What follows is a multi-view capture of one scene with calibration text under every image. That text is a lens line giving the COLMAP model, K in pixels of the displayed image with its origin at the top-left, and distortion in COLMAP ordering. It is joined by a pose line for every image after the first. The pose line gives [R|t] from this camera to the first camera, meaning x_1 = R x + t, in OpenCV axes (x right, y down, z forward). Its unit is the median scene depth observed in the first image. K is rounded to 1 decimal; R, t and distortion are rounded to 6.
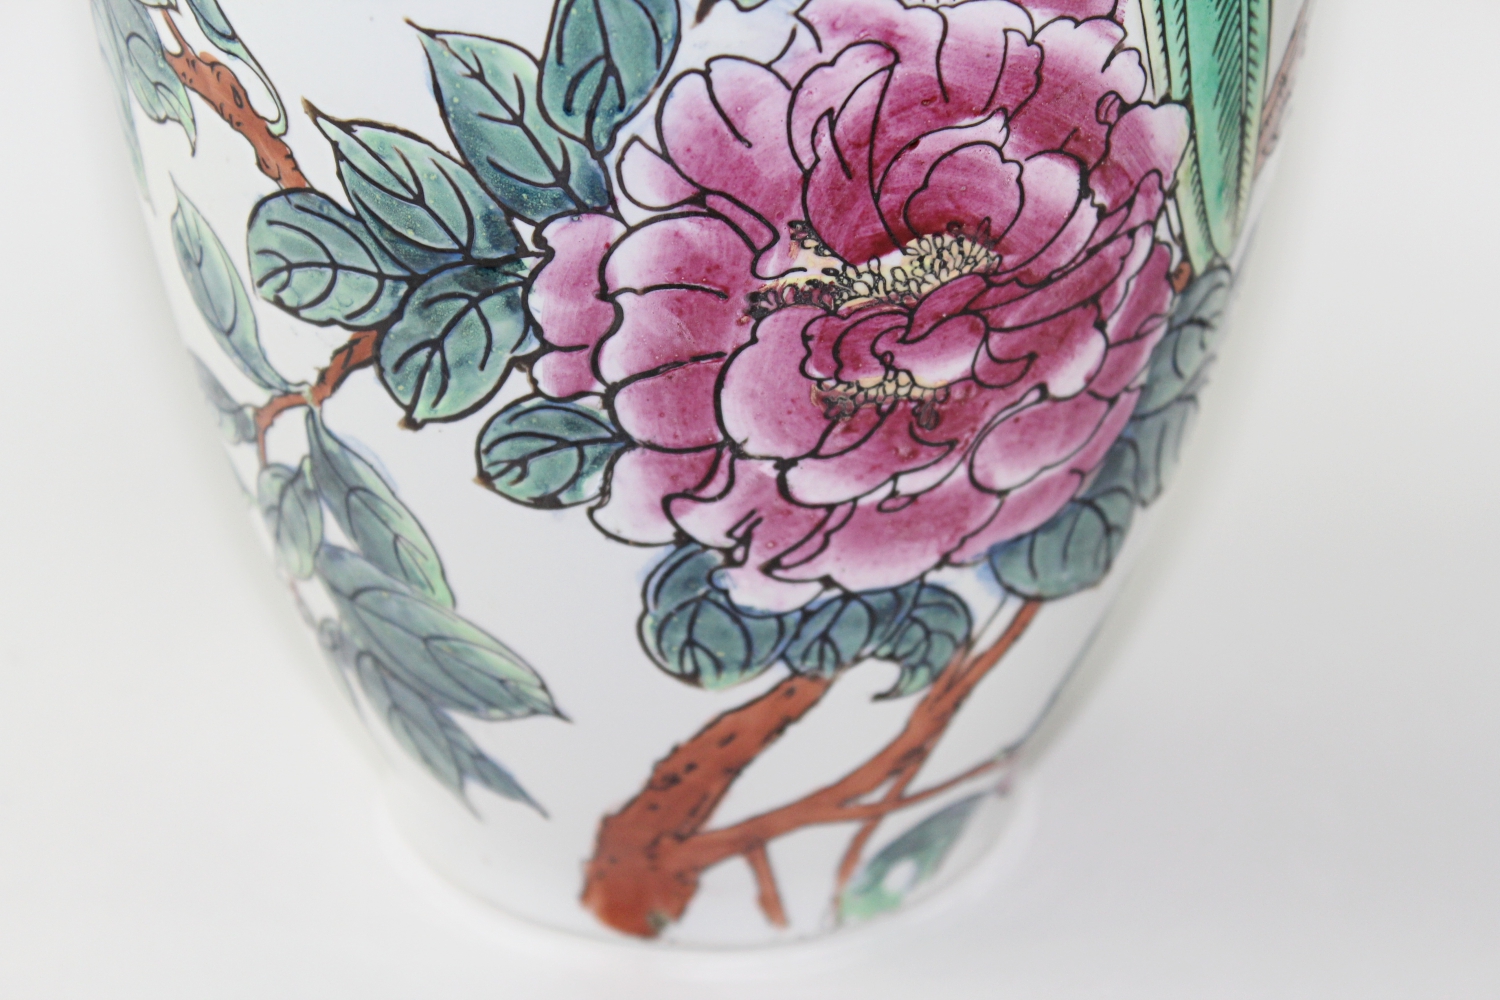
lens RADIAL K [[3362.9, 0, 751.9], [0, 3362.9, 494.2], [0, 0, 1]] dist [0.055074, 0.000000]
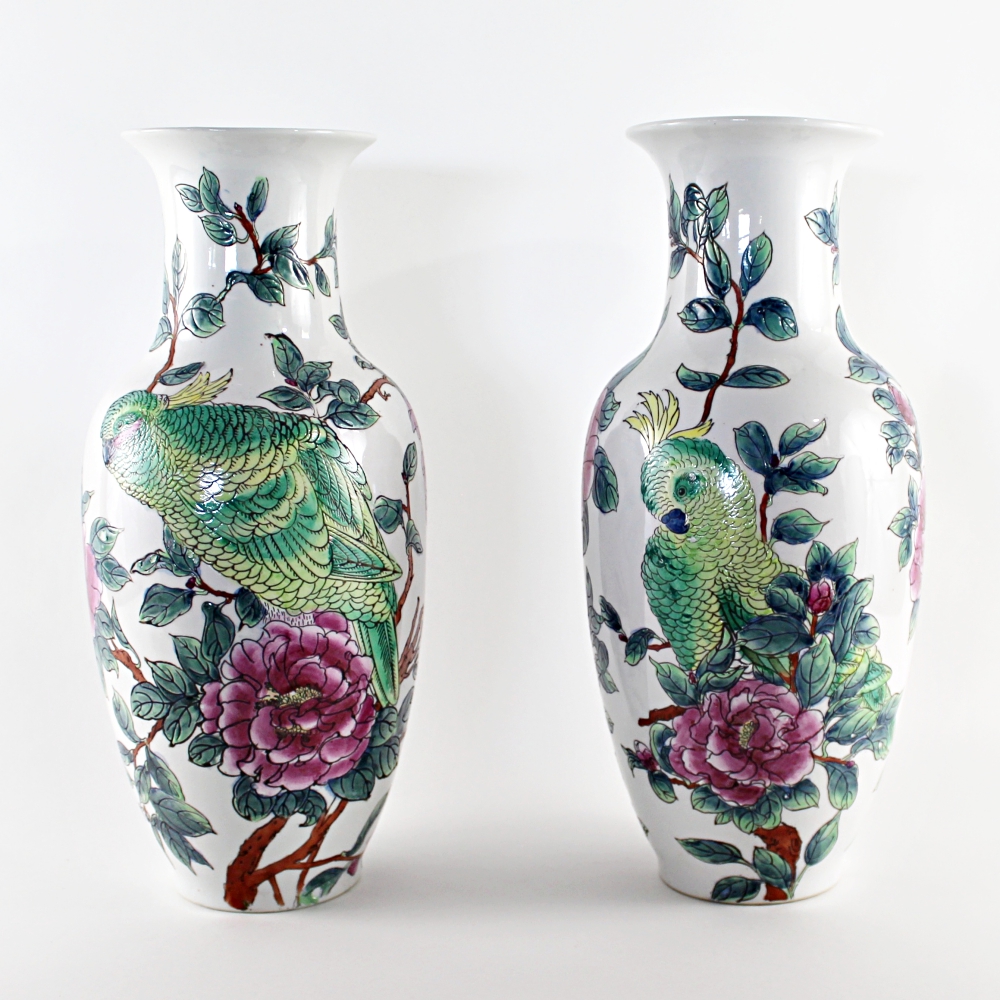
lens RADIAL K [[1565.0, 0, 507.2], [0, 1565.0, 496.3], [0, 0, 1]] dist [-0.124254, 0.000000]
pose [[0.998494, -0.021683, 0.050399, 0.196192], [0.037549, 0.939826, -0.339584, 0.325731], [-0.040003, 0.340965, 0.939224, -0.761981]]
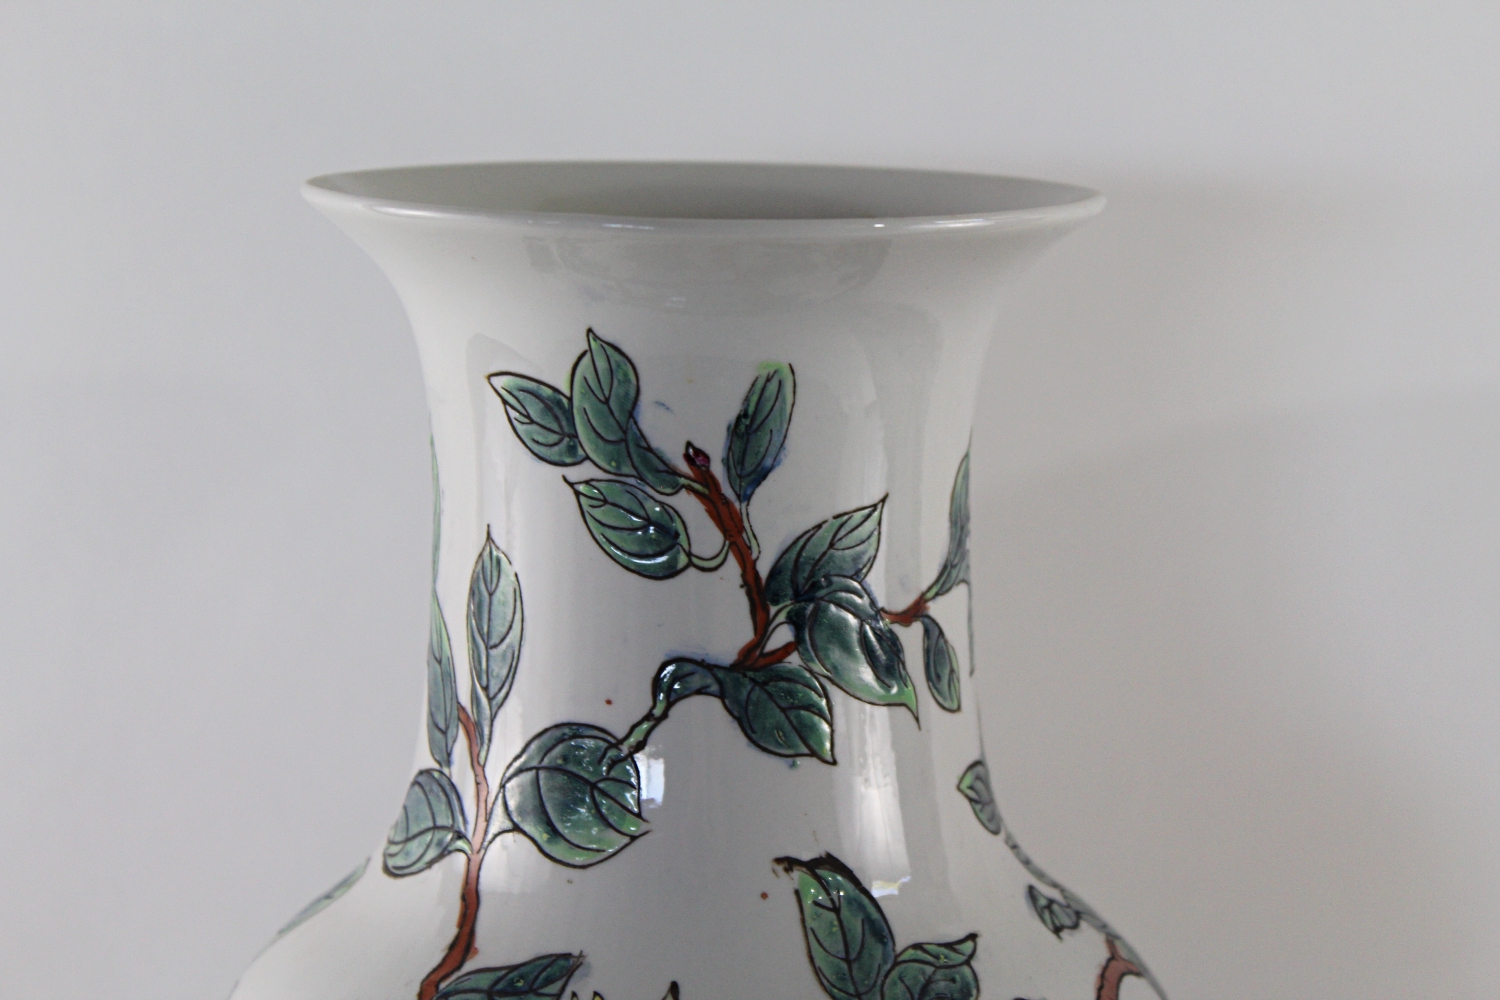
lens RADIAL K [[3362.9, 0, 759.0], [0, 3362.9, 501.0], [0, 0, 1]] dist [0.055074, 0.000000]
pose [[0.999775, -0.007430, 0.019854, -0.012790], [0.013880, 0.937327, -0.348175, -0.160096], [-0.016023, 0.348372, 0.937219, -0.317518]]
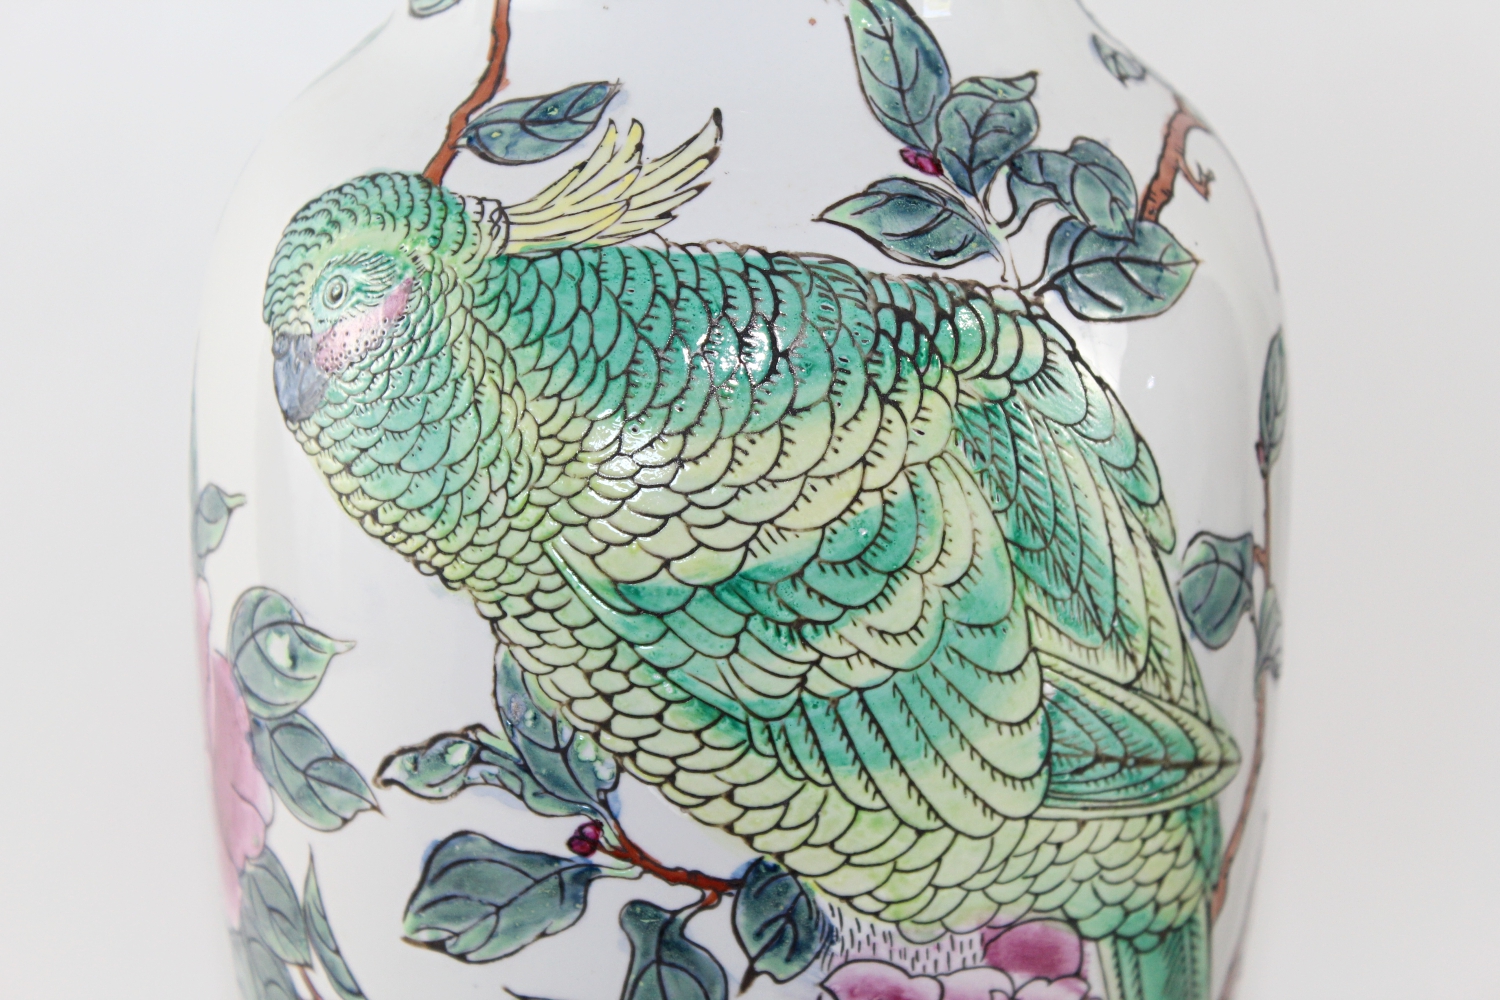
lens RADIAL K [[3362.9, 0, 738.4], [0, 3362.9, 503.9], [0, 0, 1]] dist [0.055074, 0.000000]
pose [[0.999962, -0.008701, -0.000500, -0.013809], [0.008443, 0.981430, -0.191636, -0.071877], [0.002158, 0.191624, 0.981466, -0.223152]]
